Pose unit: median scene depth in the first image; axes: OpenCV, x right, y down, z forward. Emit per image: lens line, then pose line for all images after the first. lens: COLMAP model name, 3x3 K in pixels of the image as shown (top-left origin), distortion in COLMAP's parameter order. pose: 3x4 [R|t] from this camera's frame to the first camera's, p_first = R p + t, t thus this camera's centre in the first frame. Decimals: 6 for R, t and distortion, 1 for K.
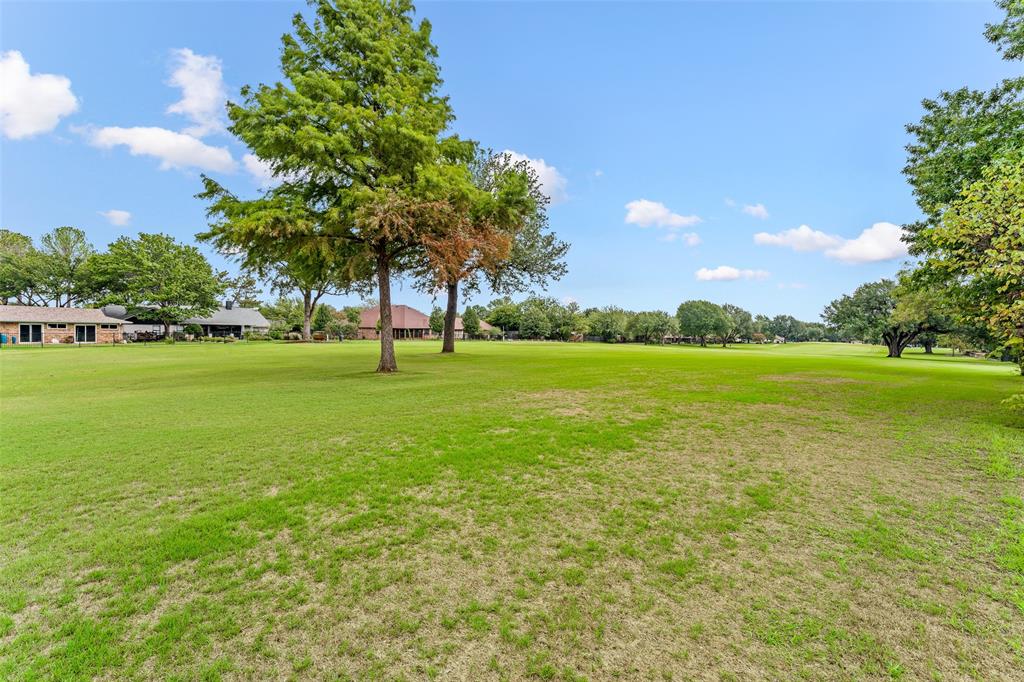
lens RADIAL K [[479.1, 0, 512.0], [0, 479.1, 341.0], [0, 0, 1]] dist [0.000175, -0.000030]
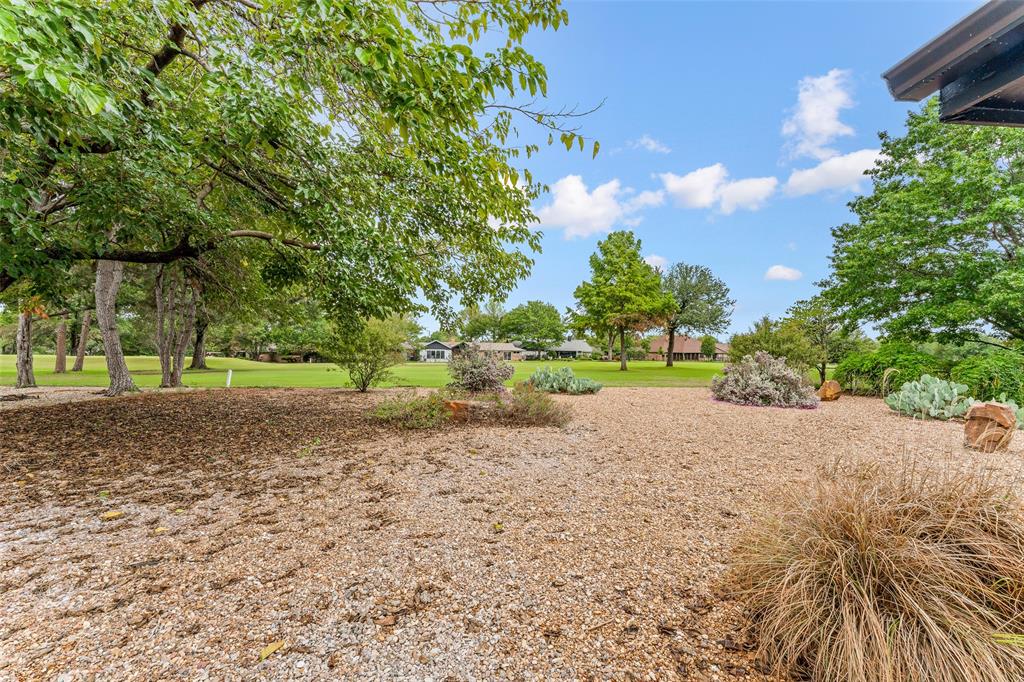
lens RADIAL K [[414.6, 0, 512.0], [0, 414.6, 341.0], [0, 0, 1]] dist [0.000129, 0.000001]
pose [[0.785094, -0.017413, -0.619131, 0.158594], [-0.014920, 0.998783, -0.047010, 0.003056], [0.619196, 0.046144, 0.783879, -0.279708]]
